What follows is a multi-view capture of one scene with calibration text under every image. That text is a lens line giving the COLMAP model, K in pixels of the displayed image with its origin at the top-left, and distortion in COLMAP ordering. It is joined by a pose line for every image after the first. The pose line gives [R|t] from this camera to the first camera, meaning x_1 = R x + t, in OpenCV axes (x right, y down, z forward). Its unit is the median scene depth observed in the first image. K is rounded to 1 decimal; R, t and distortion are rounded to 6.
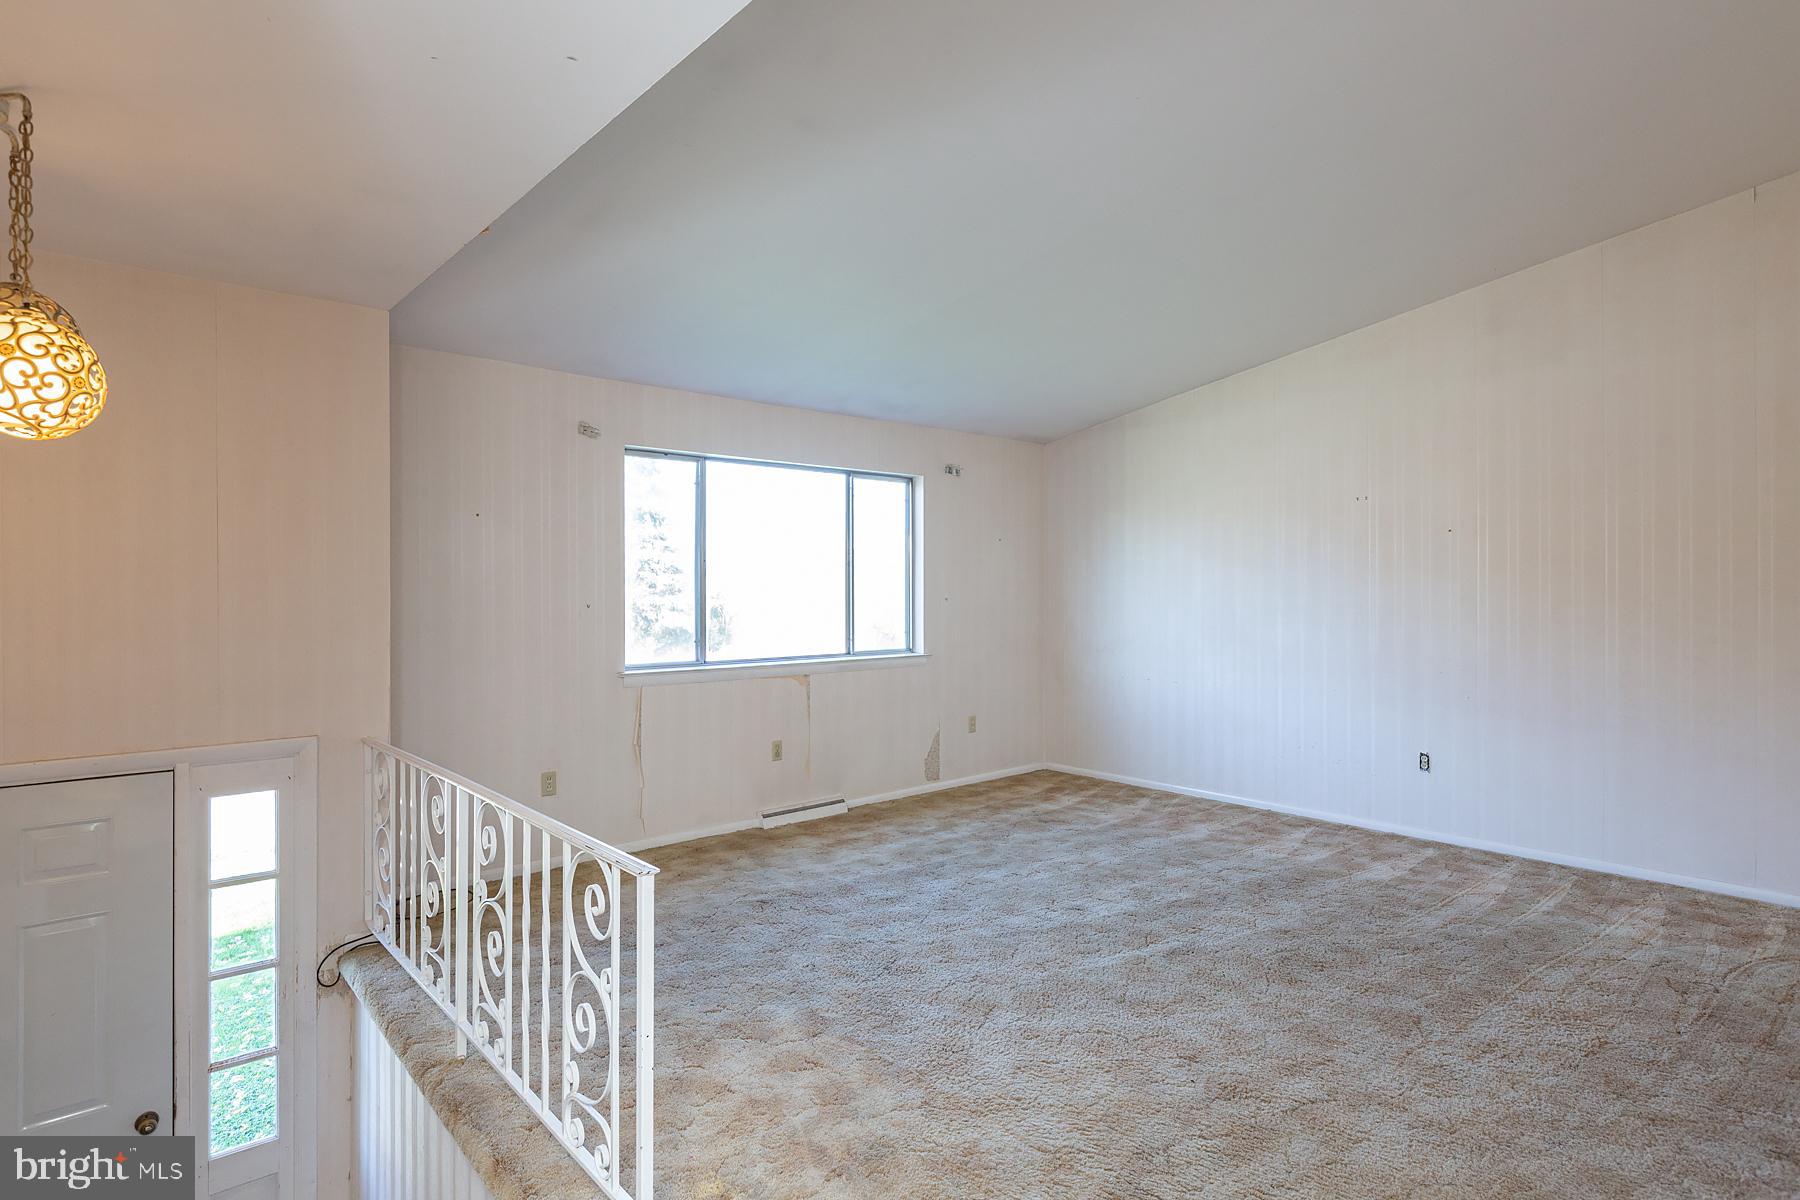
lens RADIAL K [[936.3, 0, 887.4], [0, 936.3, 603.0], [0, 0, 1]] dist [-0.004919, 0.000709]
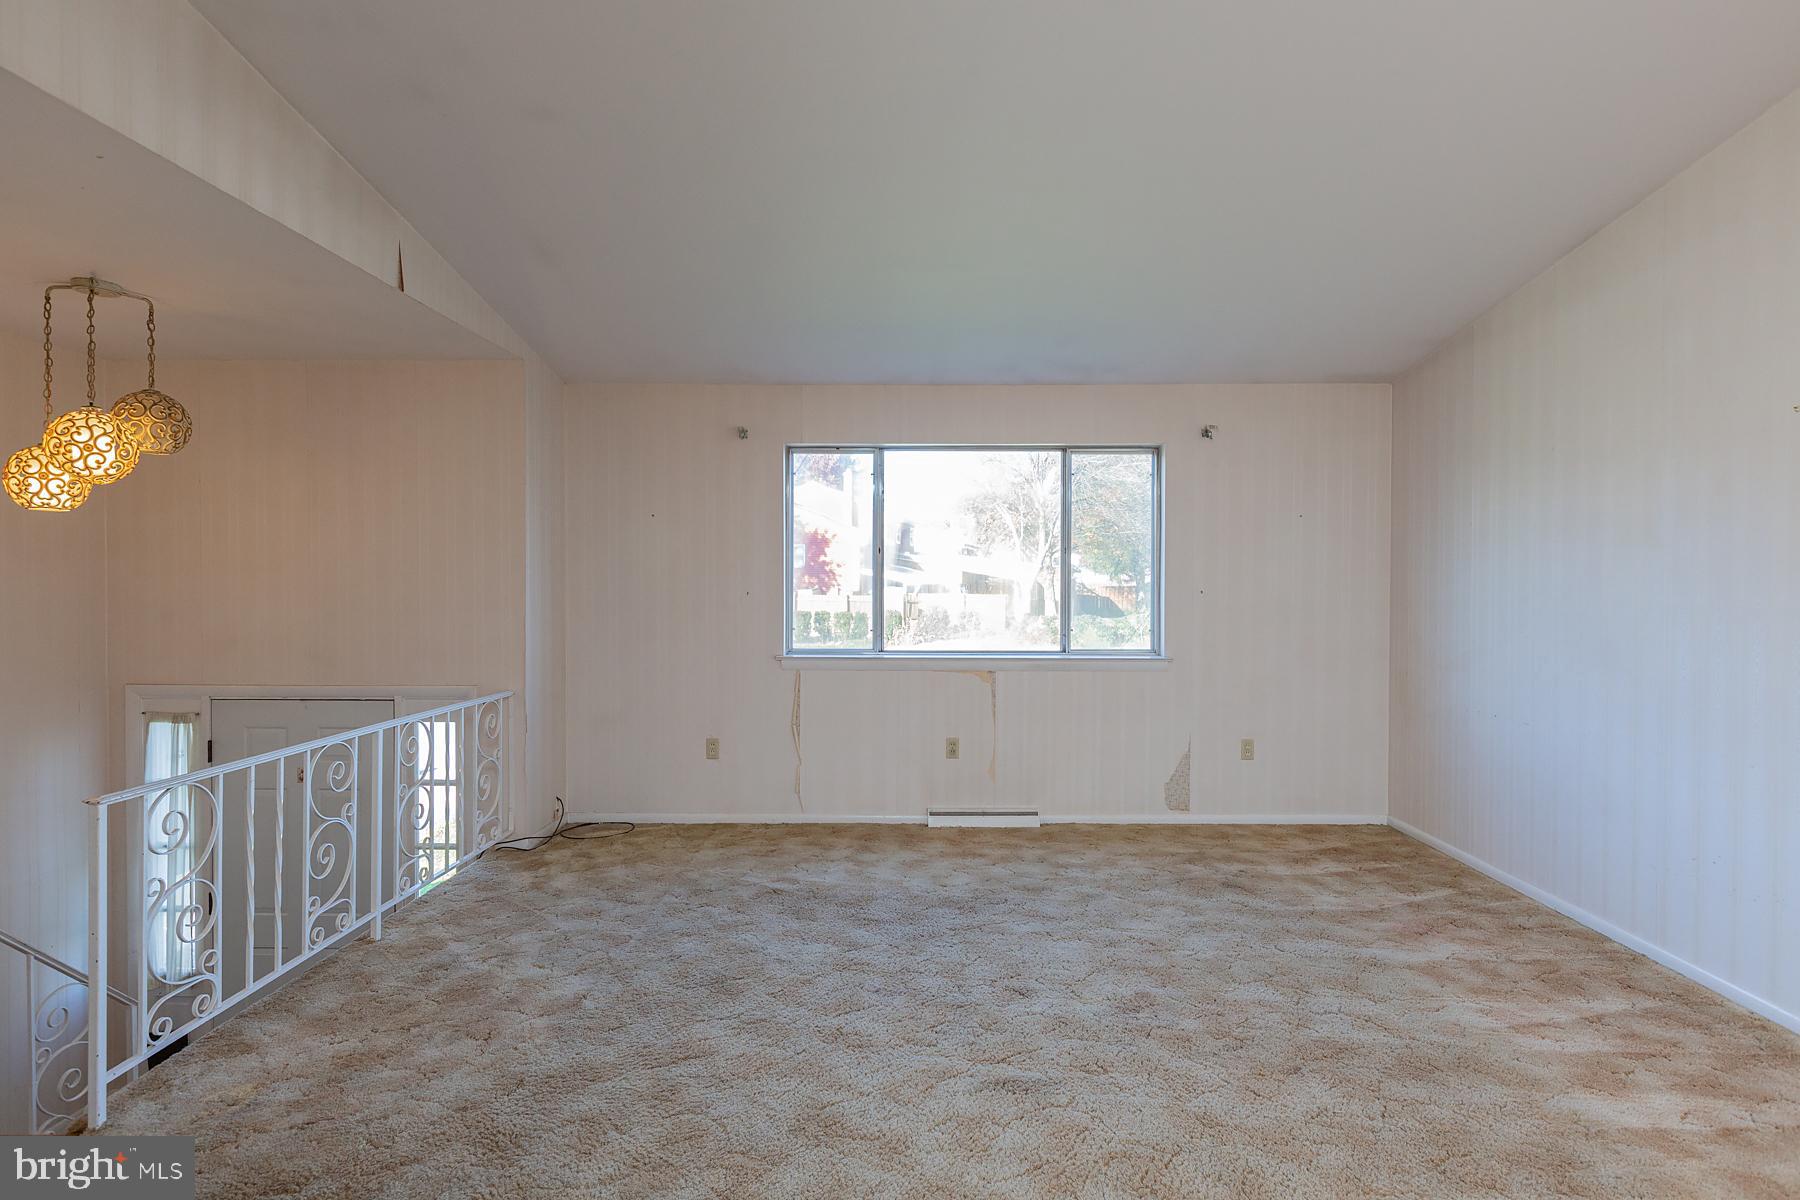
lens RADIAL K [[903.6, 0, 893.5], [0, 903.6, 596.2], [0, 0, 1]] dist [-0.001987, -0.001865]
pose [[0.746156, 0.014750, -0.665608, 0.550939], [-0.014113, 0.999880, 0.006337, -0.002256], [0.665621, 0.004665, 0.746275, 0.335322]]
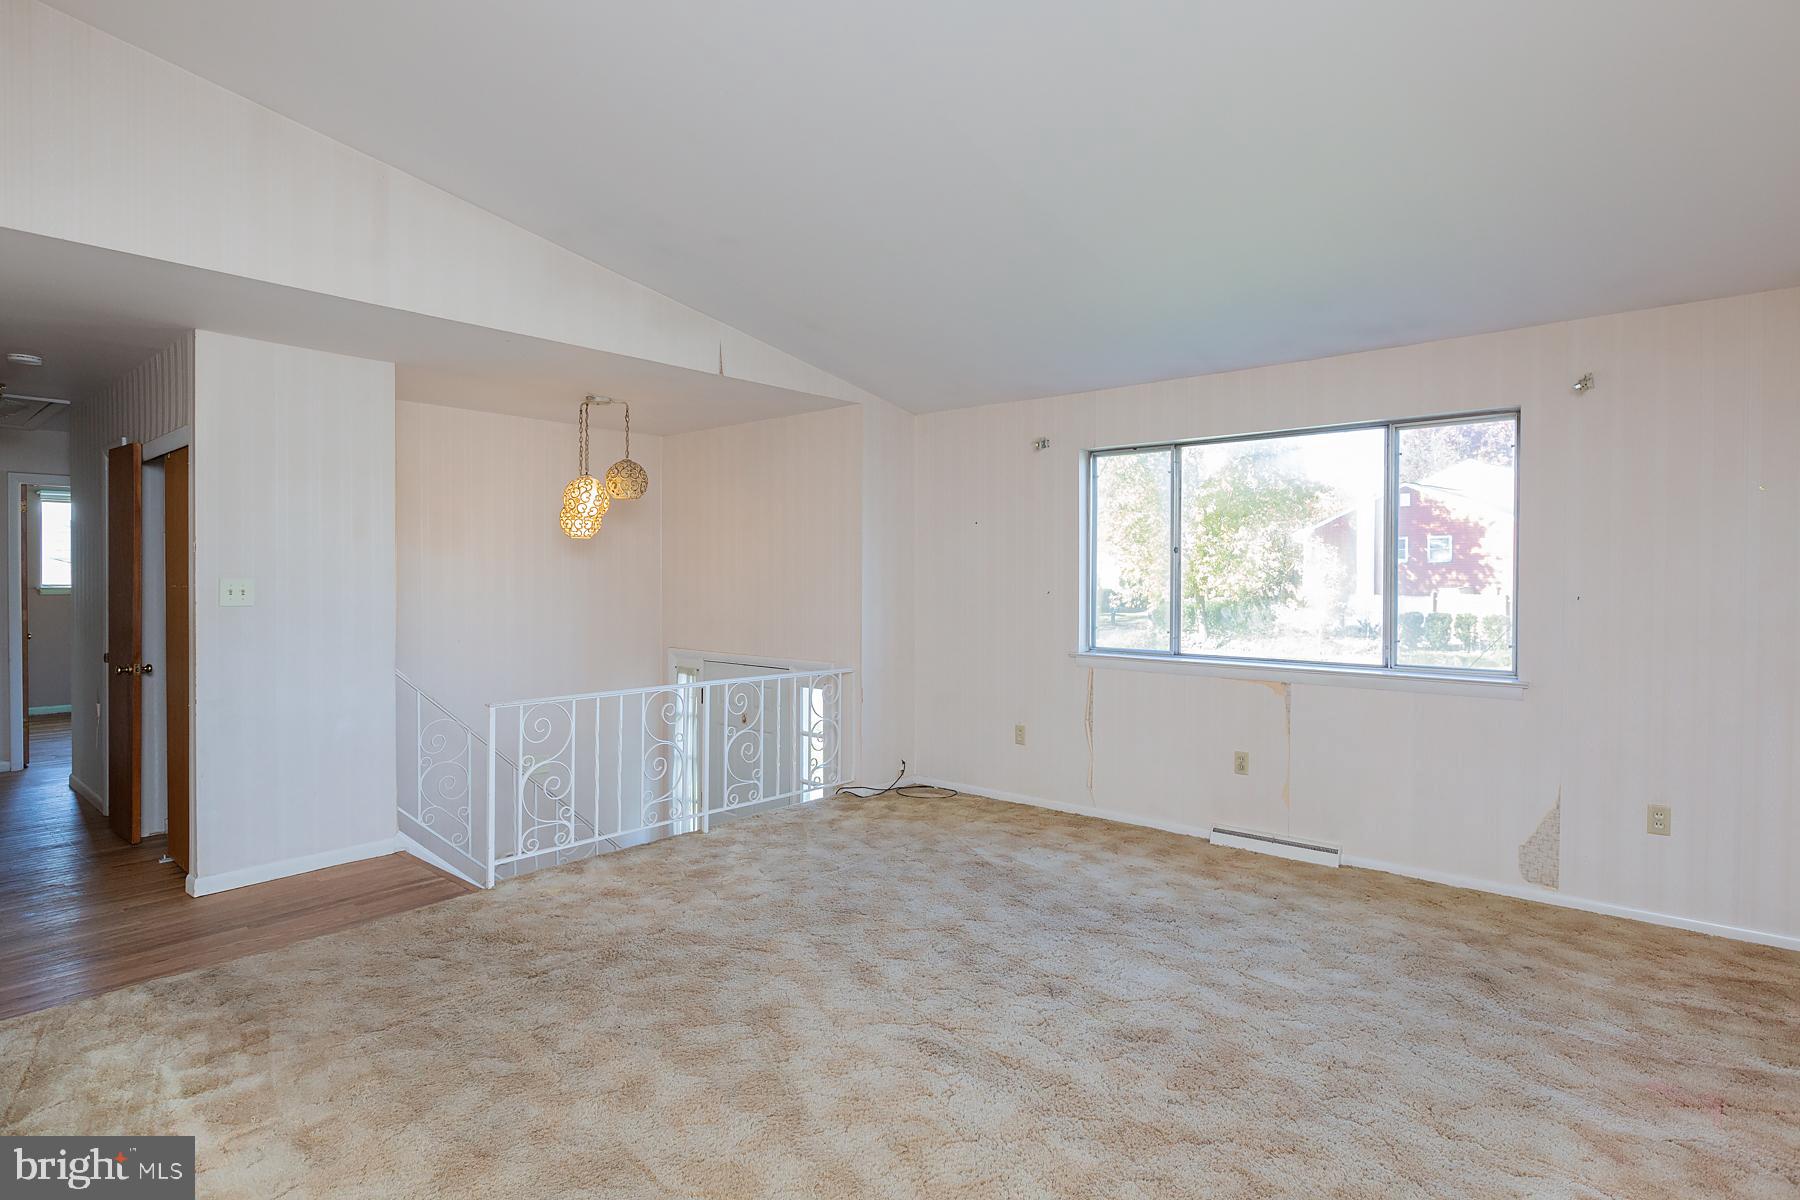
lens RADIAL K [[903.6, 0, 885.4], [0, 903.6, 588.7], [0, 0, 1]] dist [-0.001987, -0.001865]
pose [[0.138333, 0.016439, -0.990249, 0.827956], [-0.018037, 0.999738, 0.014077, -0.014543], [0.990222, 0.015914, 0.138593, 0.675437]]
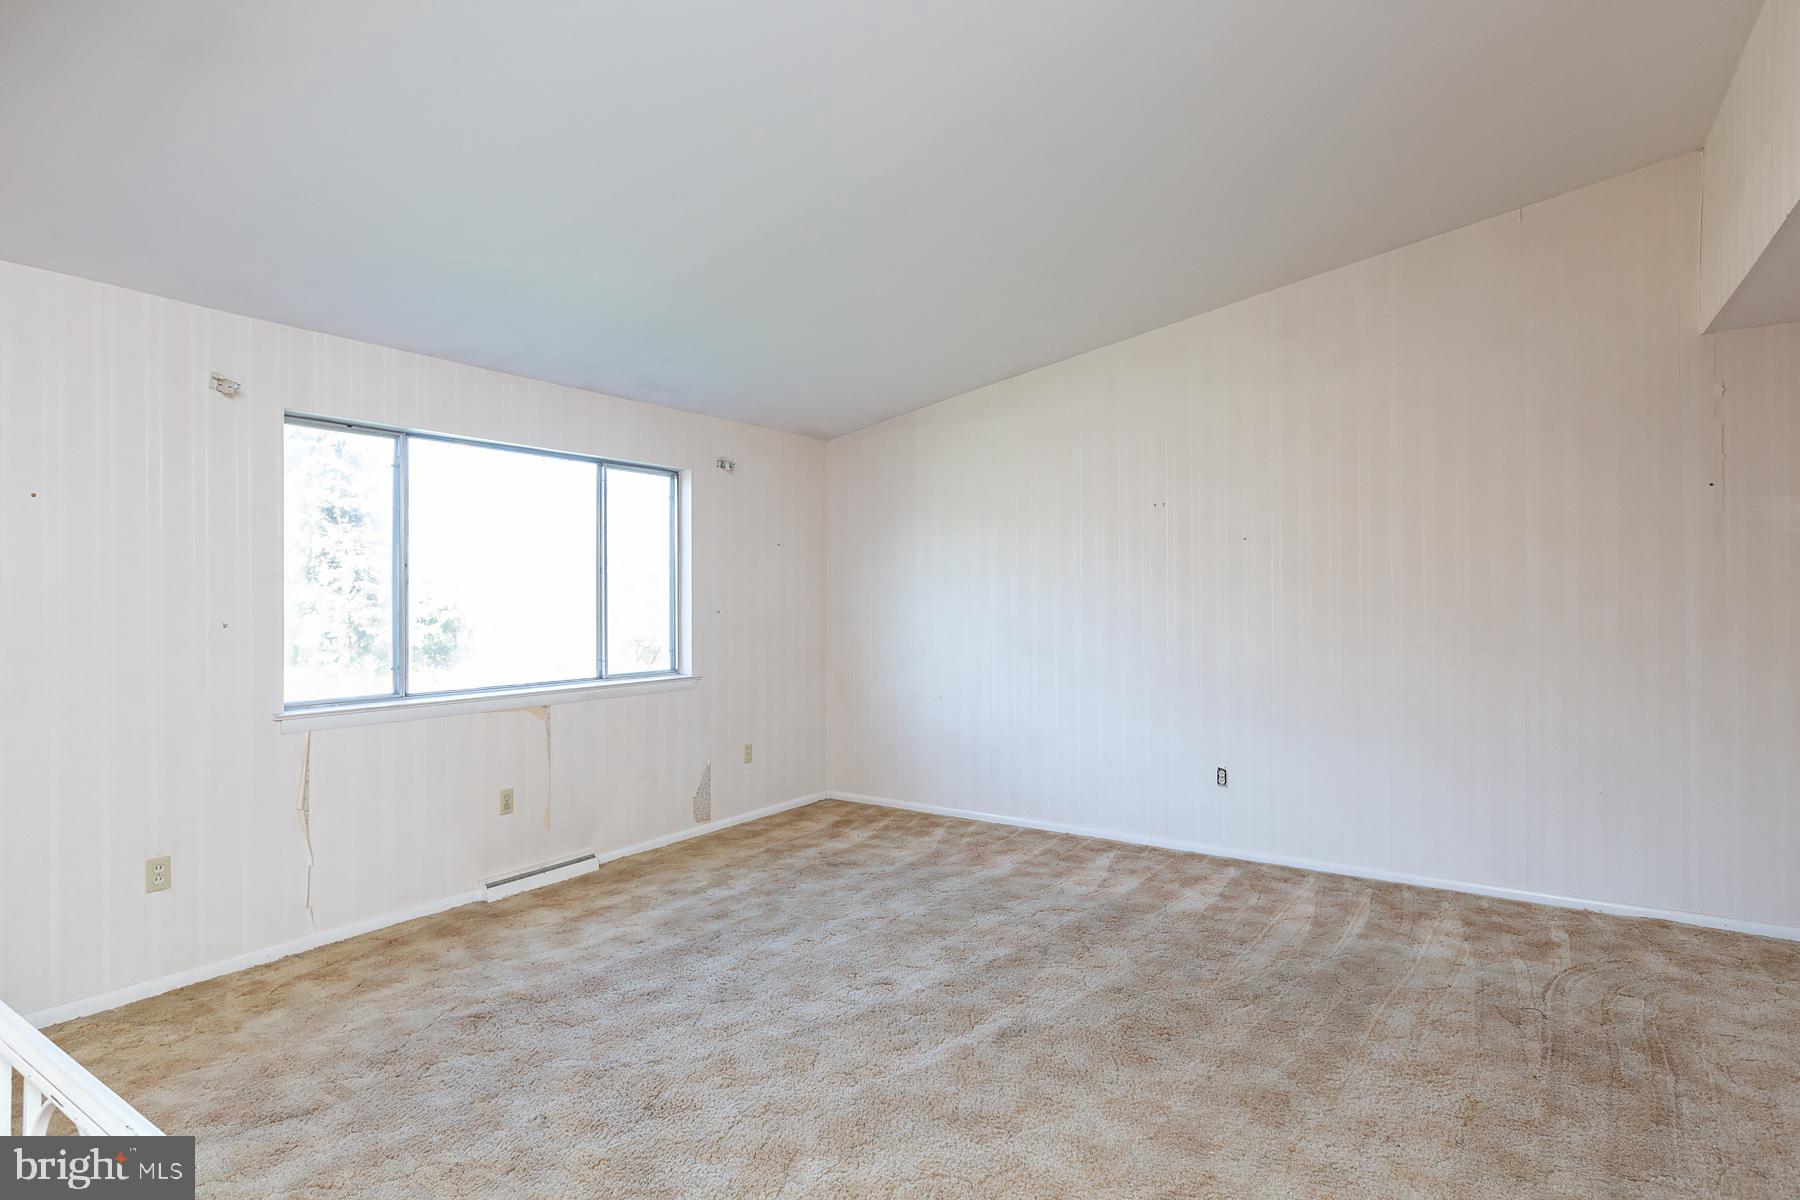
lens RADIAL K [[936.3, 0, 900.1], [0, 936.3, 593.5], [0, 0, 1]] dist [-0.004919, 0.000709]
pose [[0.965590, -0.000739, 0.260067, -0.000189], [0.006346, 0.999765, -0.020721, -0.002647], [-0.259990, 0.021659, 0.965368, 0.164550]]
